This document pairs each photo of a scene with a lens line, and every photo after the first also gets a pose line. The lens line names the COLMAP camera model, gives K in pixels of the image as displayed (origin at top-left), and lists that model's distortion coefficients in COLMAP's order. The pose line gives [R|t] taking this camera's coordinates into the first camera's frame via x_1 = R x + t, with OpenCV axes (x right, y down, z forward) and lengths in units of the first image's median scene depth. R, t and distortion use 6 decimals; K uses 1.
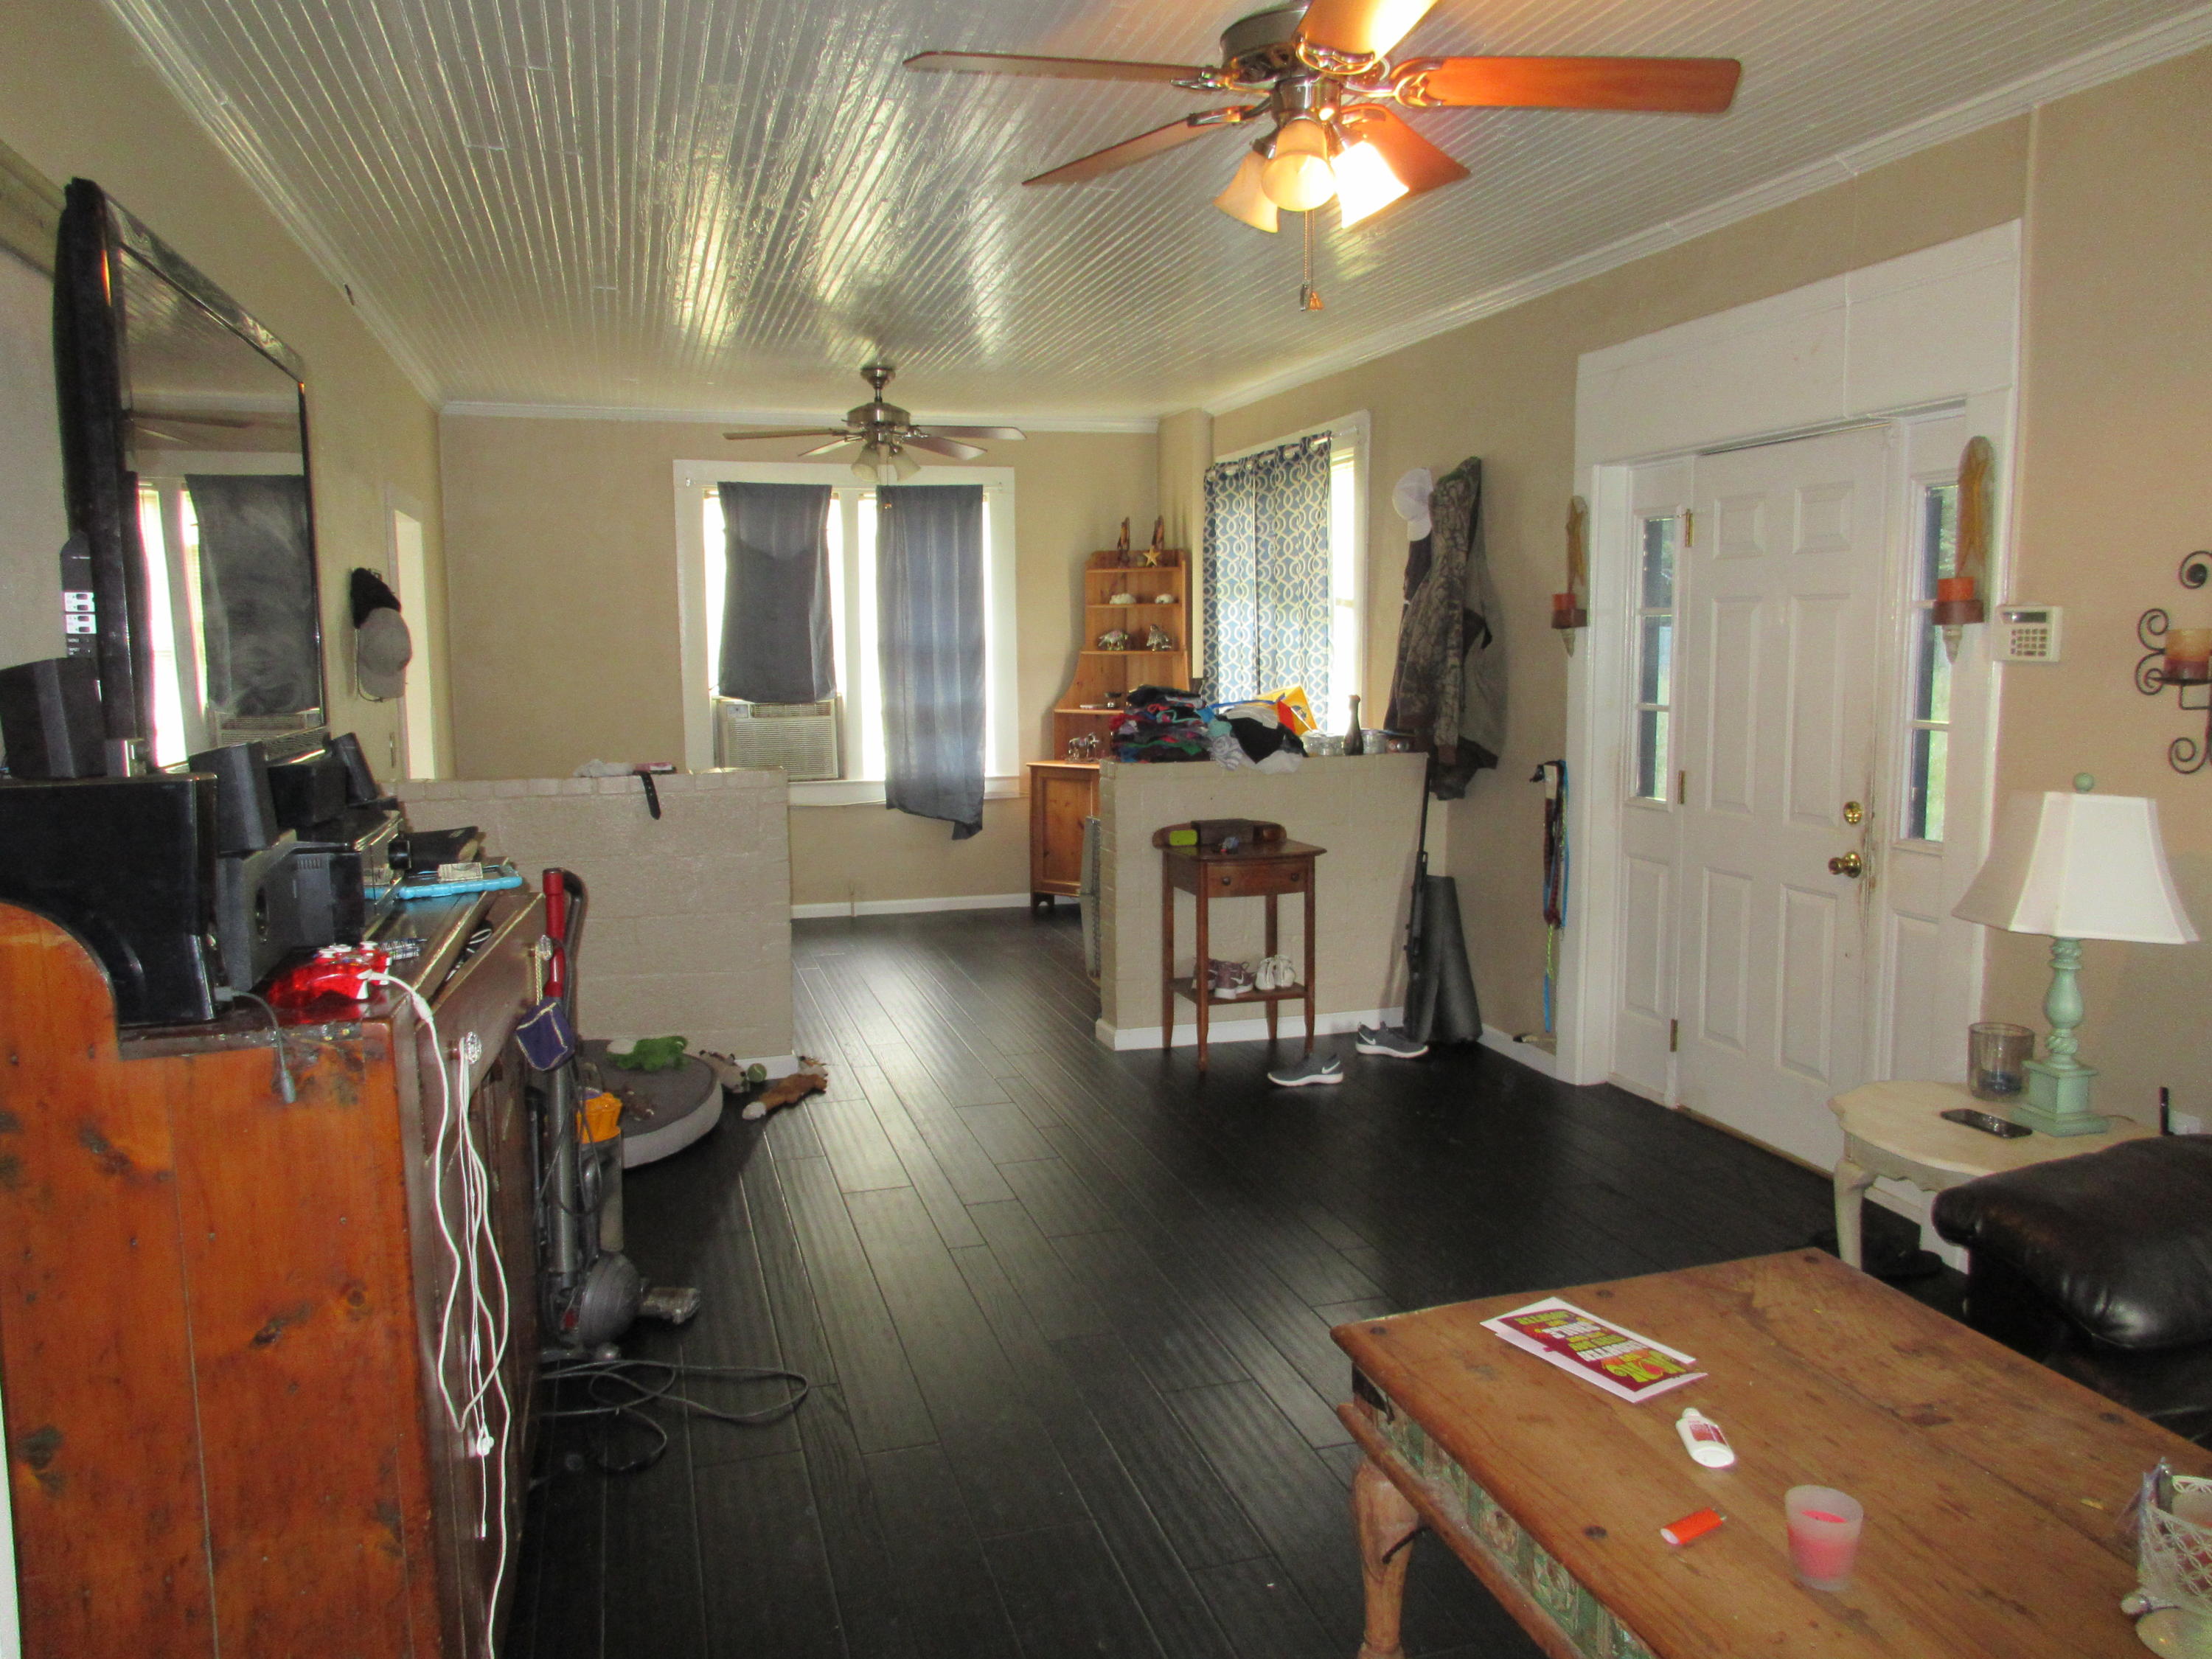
lens RADIAL K [[1653.0, 0, 1104.5], [0, 1653.0, 830.2], [0, 0, 1]] dist [0.006029, -0.002901]
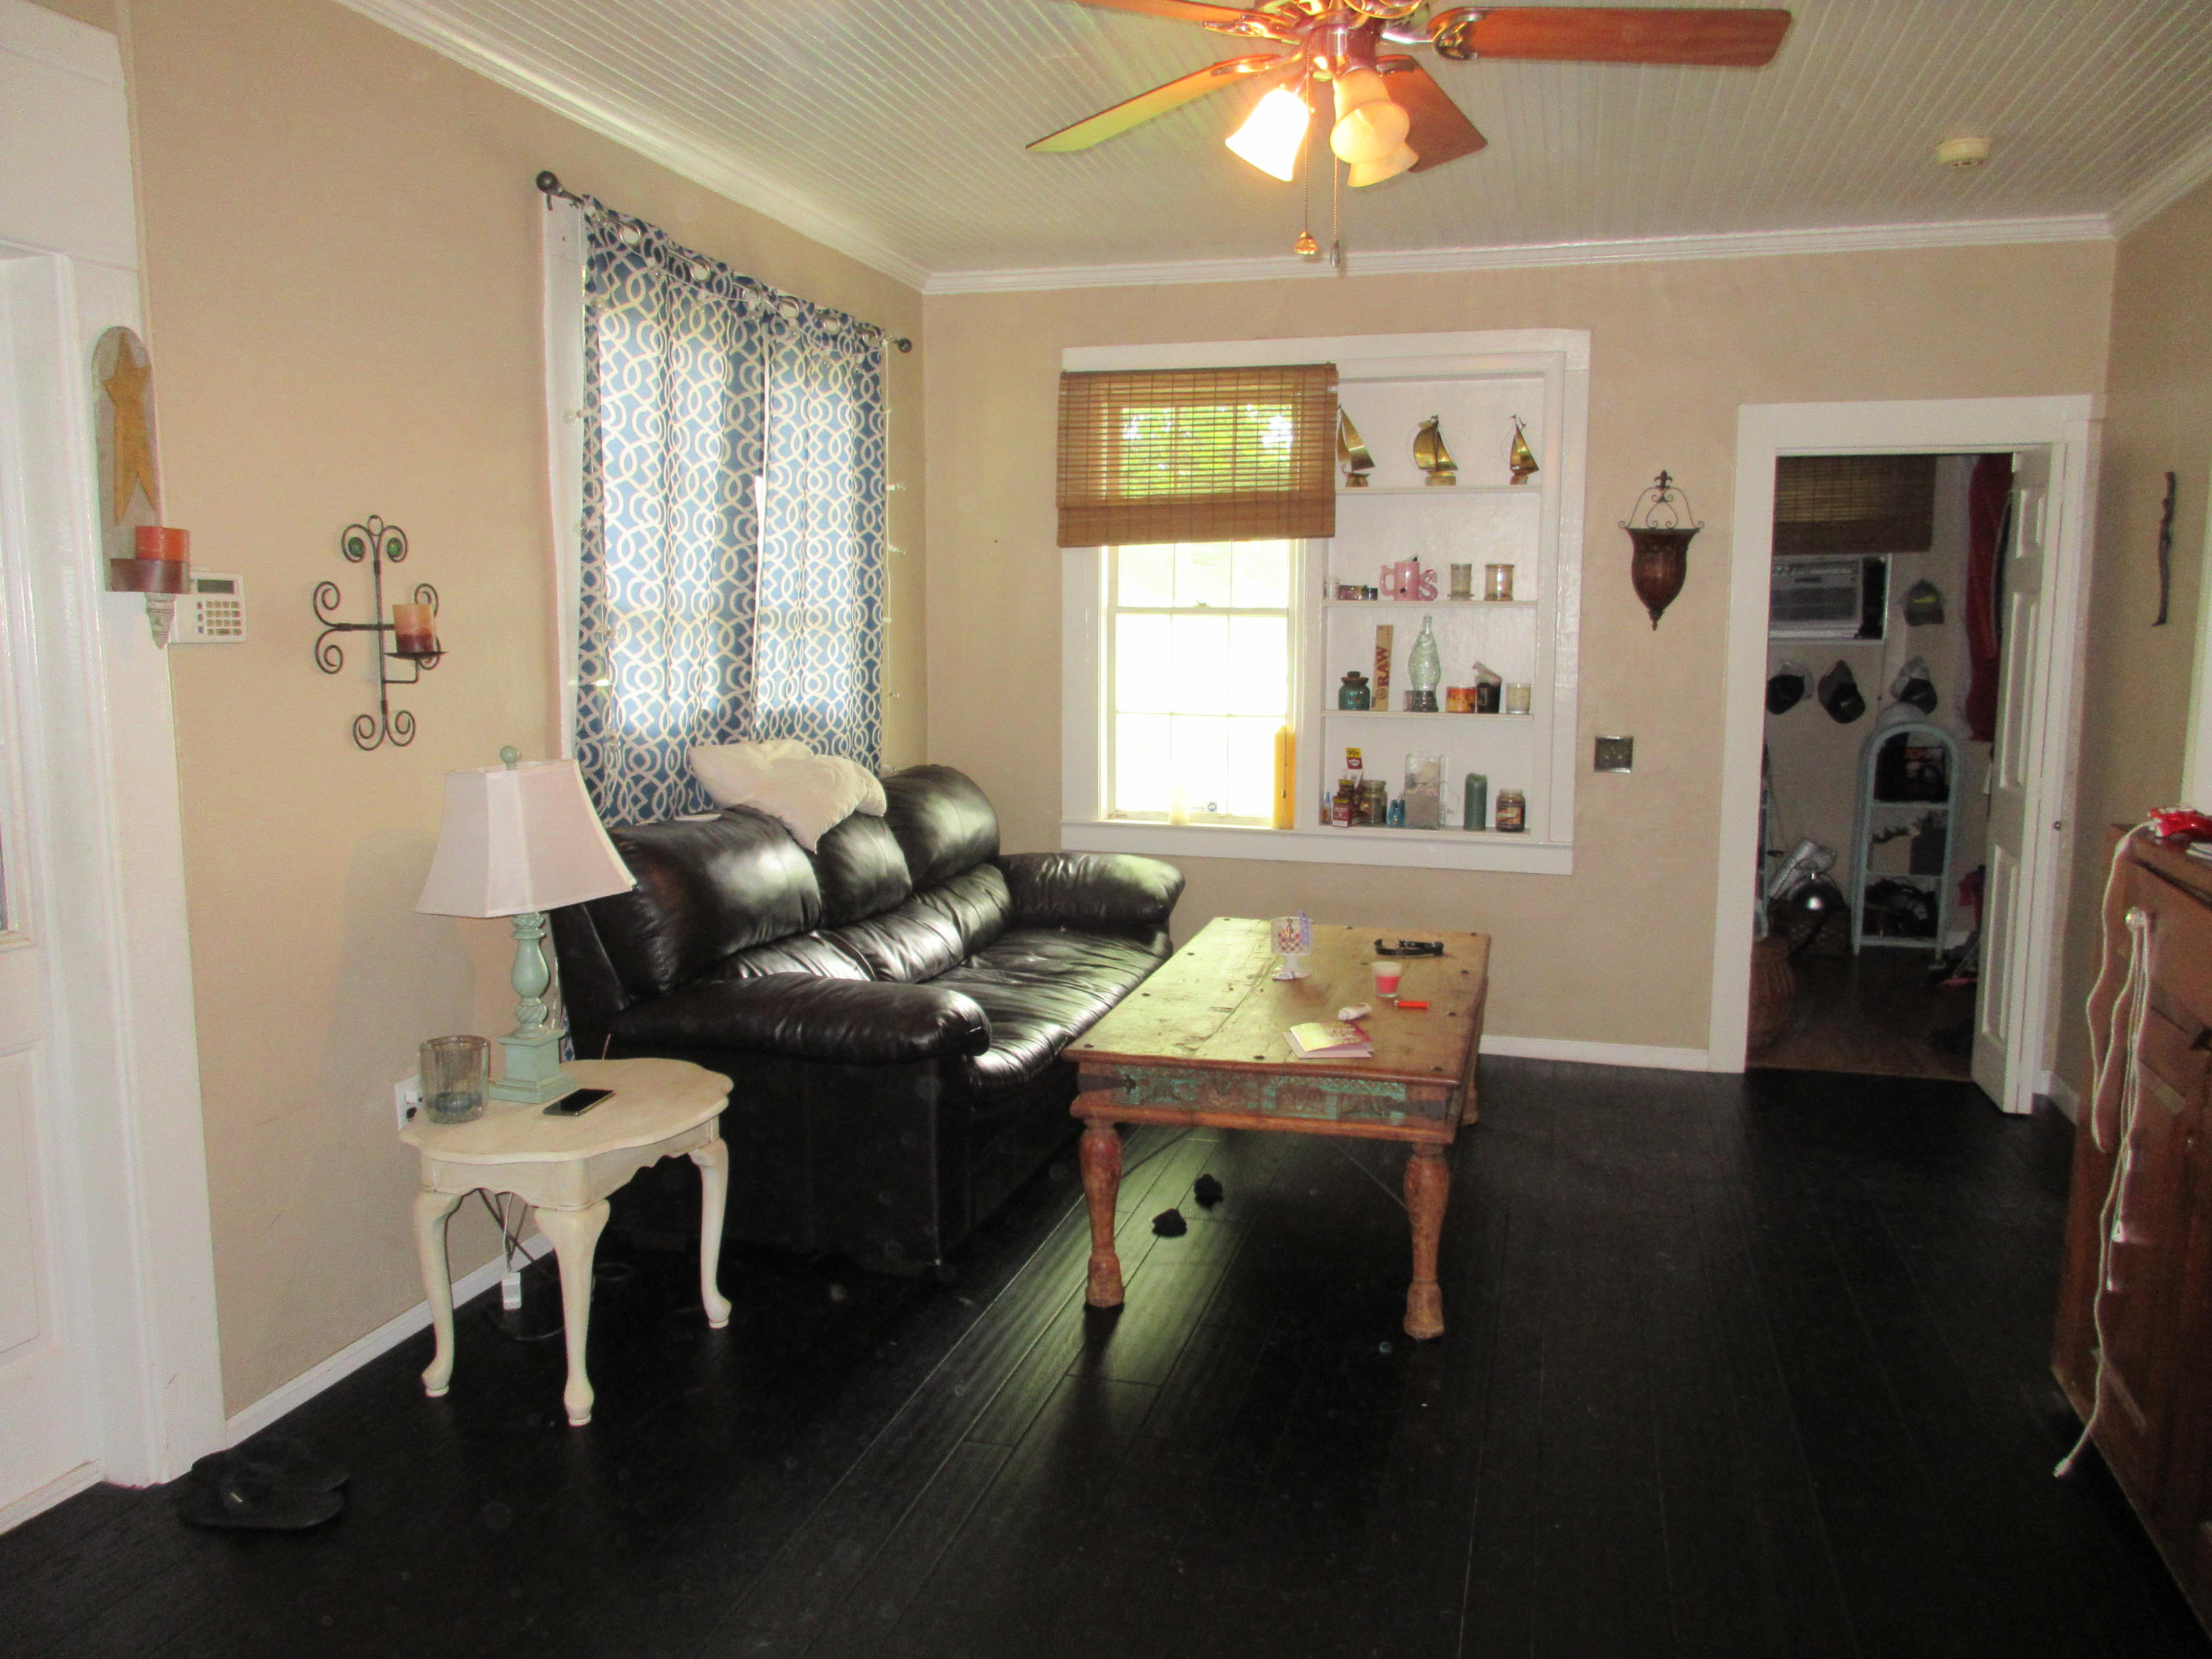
lens RADIAL K [[1653.0, 0, 1104.0], [0, 1653.0, 823.6], [0, 0, 1]] dist [0.006029, -0.002901]
pose [[-0.845556, -0.060048, 0.530499, -0.224365], [0.069228, 0.972934, 0.220470, -0.164572], [-0.529379, 0.223145, -0.818513, 1.459693]]
